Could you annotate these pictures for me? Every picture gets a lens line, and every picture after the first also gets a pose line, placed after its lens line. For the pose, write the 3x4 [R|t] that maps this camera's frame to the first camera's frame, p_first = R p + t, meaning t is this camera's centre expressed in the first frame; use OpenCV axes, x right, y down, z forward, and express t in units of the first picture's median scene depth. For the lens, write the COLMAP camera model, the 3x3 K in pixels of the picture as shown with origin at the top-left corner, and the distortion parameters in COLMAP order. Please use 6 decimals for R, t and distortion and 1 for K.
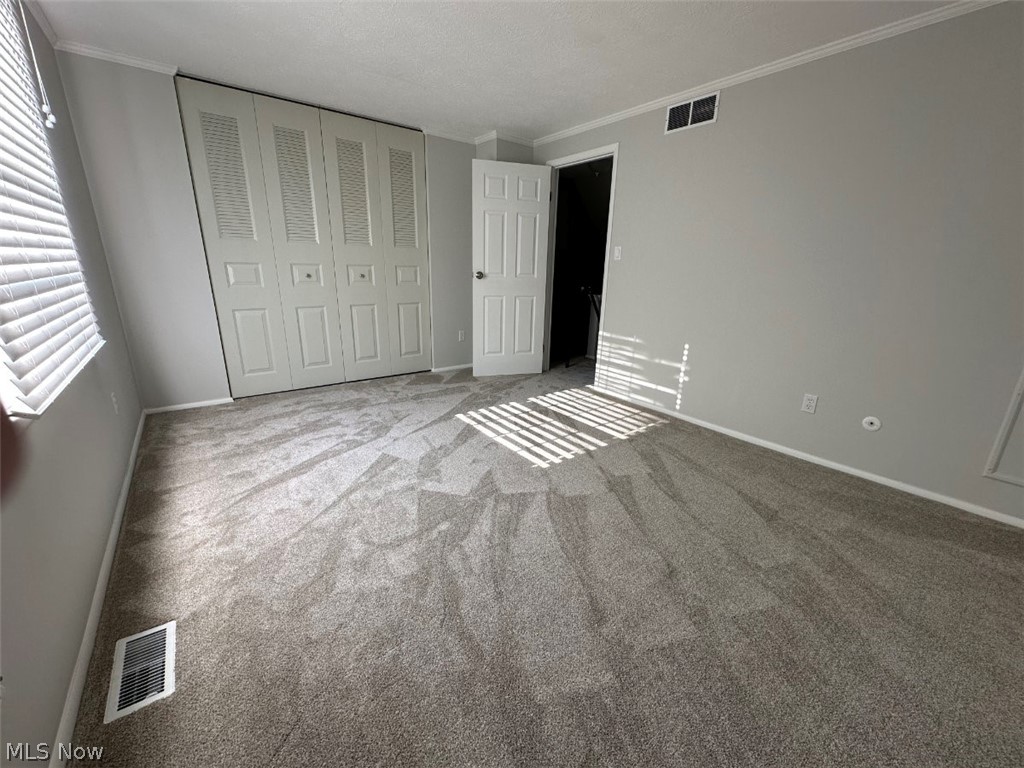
lens RADIAL K [[408.2, 0, 512.4], [0, 408.2, 384.6], [0, 0, 1]] dist [-0.001549, 0.000369]
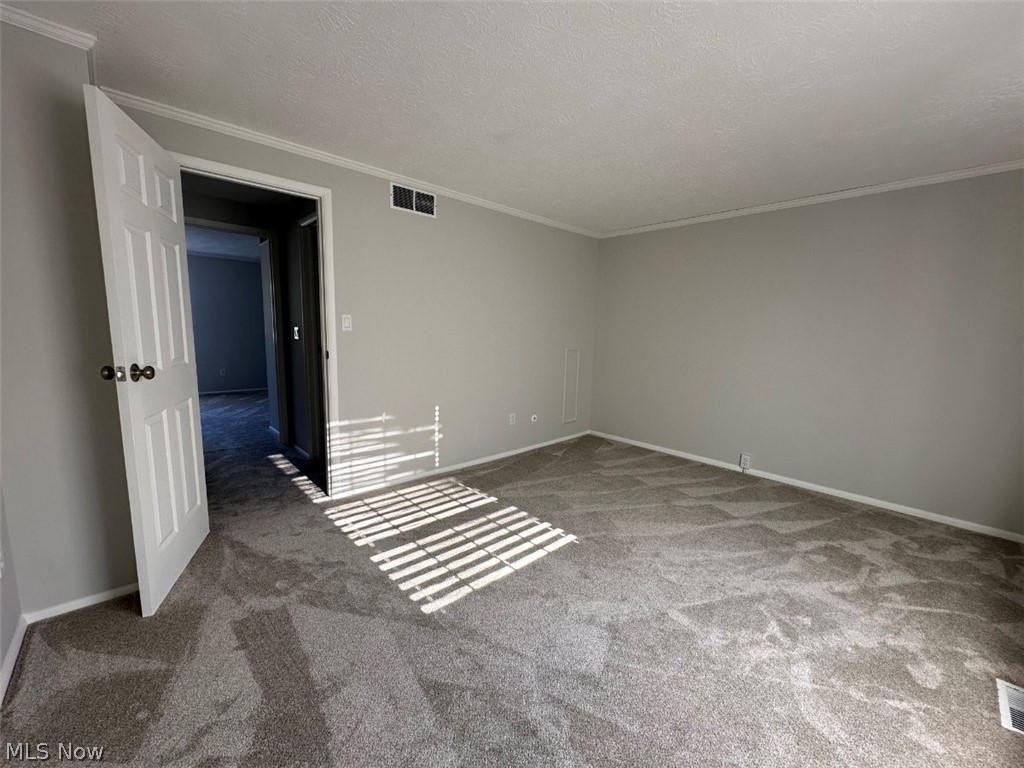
lens RADIAL K [[408.2, 0, 512.3], [0, 408.2, 386.0], [0, 0, 1]] dist [-0.001549, 0.000369]
pose [[-0.089438, -0.165970, 0.982067, -0.635137], [0.251926, 0.950185, 0.183525, -0.289696], [-0.963605, 0.263822, -0.043171, 0.809591]]
